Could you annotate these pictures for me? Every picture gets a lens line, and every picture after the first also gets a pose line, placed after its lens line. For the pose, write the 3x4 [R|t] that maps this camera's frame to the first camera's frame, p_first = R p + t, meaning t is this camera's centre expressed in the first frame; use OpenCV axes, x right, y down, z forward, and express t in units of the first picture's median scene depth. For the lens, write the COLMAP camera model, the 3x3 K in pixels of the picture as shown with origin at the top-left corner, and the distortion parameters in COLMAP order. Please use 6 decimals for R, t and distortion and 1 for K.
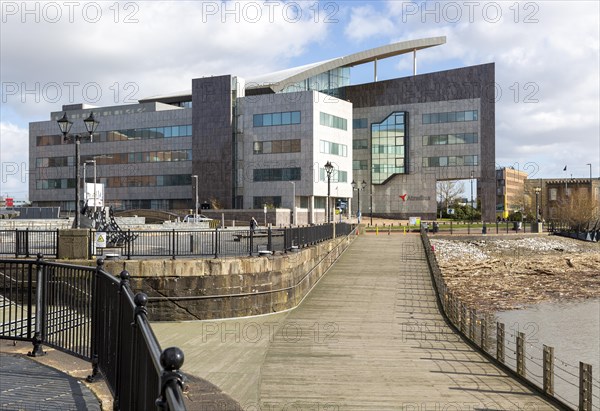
lens RADIAL K [[827.3, 0, 299.5], [0, 827.3, 220.7], [0, 0, 1]] dist [0.024786, 0.022203]
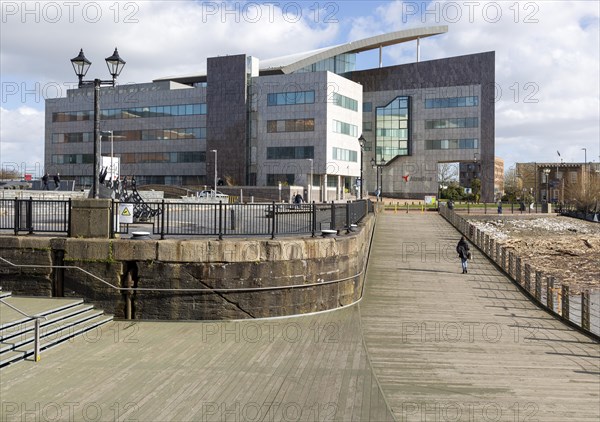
lens RADIAL K [[670.1, 0, 300.0], [0, 670.1, 211.0], [0, 0, 1]] dist [0.013199, 0.010689]
pose [[0.999033, 0.014503, 0.041501, -0.048844], [-0.015077, 0.999795, 0.013540, 0.004754], [-0.041296, -0.014152, 0.999047, 0.173350]]
